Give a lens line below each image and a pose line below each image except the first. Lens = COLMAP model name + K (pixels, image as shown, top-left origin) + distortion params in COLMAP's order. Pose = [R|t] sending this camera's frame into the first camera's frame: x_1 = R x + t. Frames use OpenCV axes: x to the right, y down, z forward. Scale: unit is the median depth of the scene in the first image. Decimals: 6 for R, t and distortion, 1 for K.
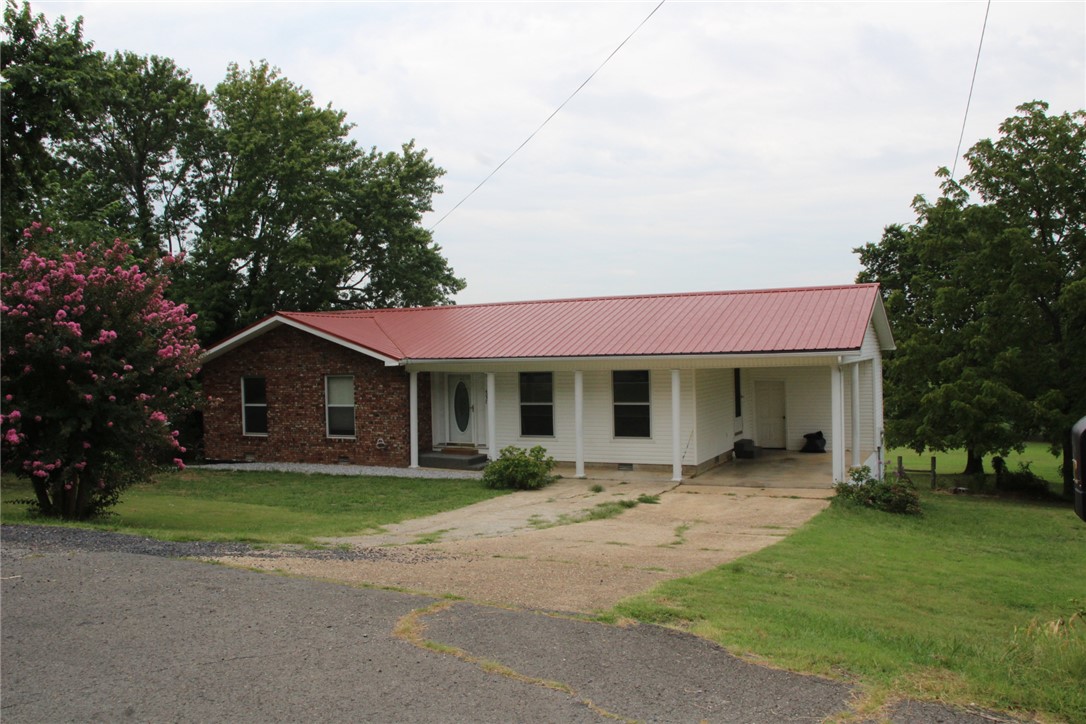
lens RADIAL K [[882.5, 0, 543.0], [0, 882.5, 362.0], [0, 0, 1]] dist [-0.132447, 0.005612]
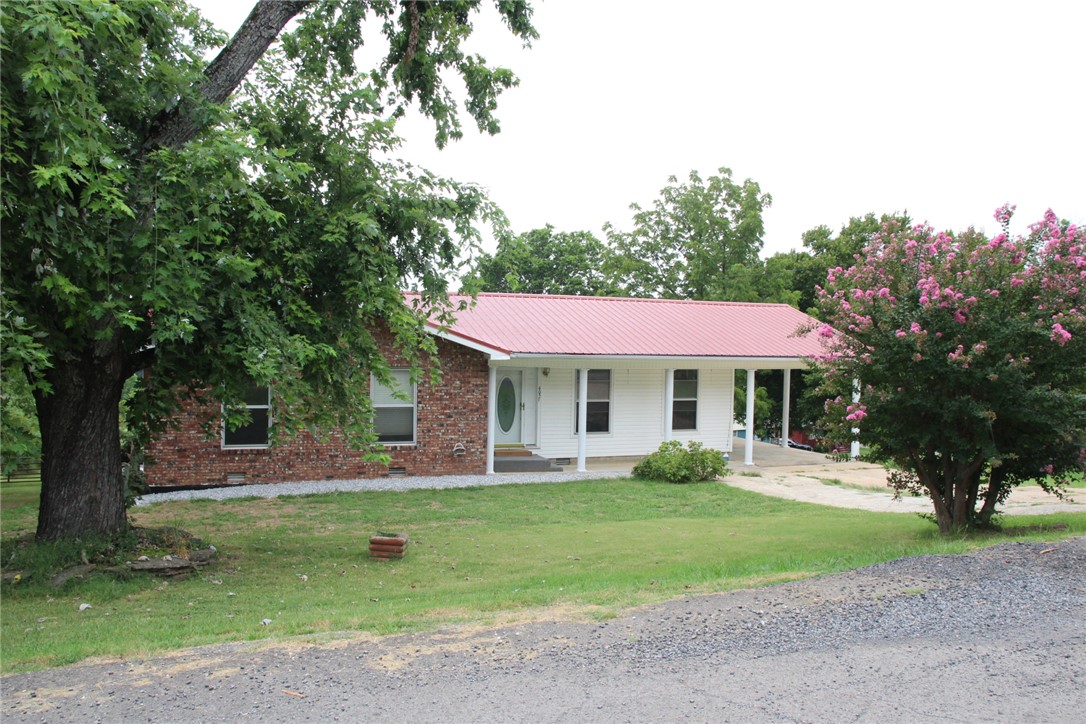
lens RADIAL K [[882.5, 0, 543.0], [0, 882.5, 362.0], [0, 0, 1]] dist [-0.132447, 0.005612]
pose [[0.698888, 0.020599, 0.714935, -0.716822], [-0.022682, 0.999721, -0.006631, 0.010916], [-0.714872, -0.011581, 0.699160, 0.320939]]
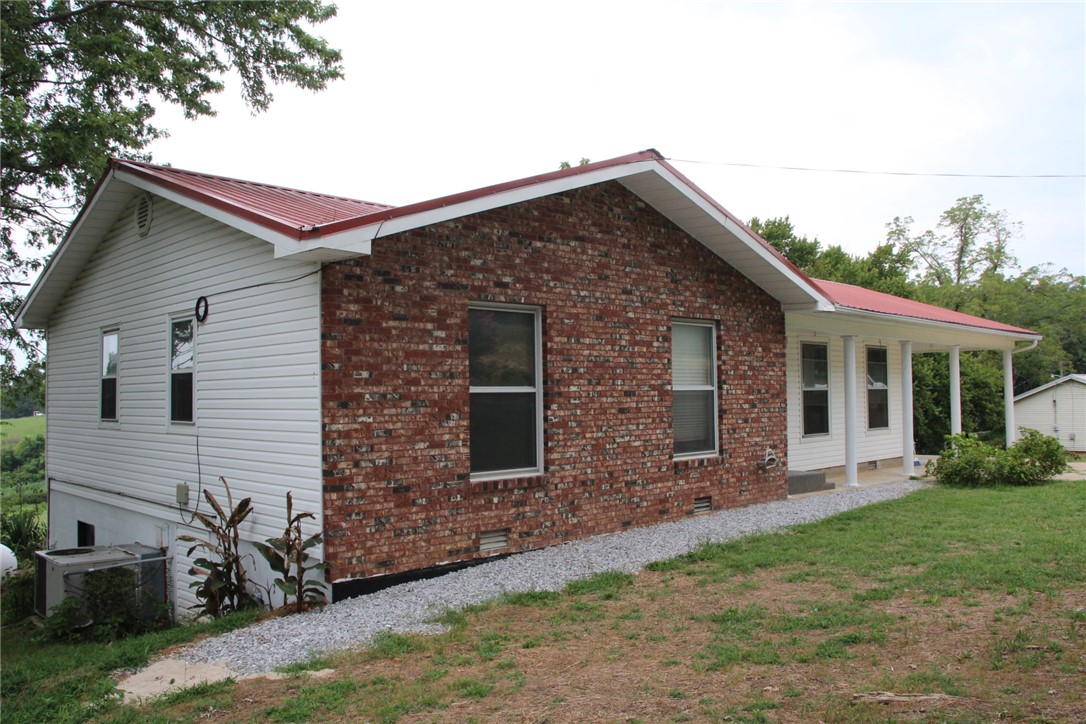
lens RADIAL K [[882.5, 0, 543.0], [0, 882.5, 362.0], [0, 0, 1]] dist [-0.132447, 0.005612]
pose [[0.334650, 0.060692, 0.940386, -0.690815], [0.016982, 0.997373, -0.070413, 0.066916], [-0.942189, 0.039533, 0.332741, 0.911359]]
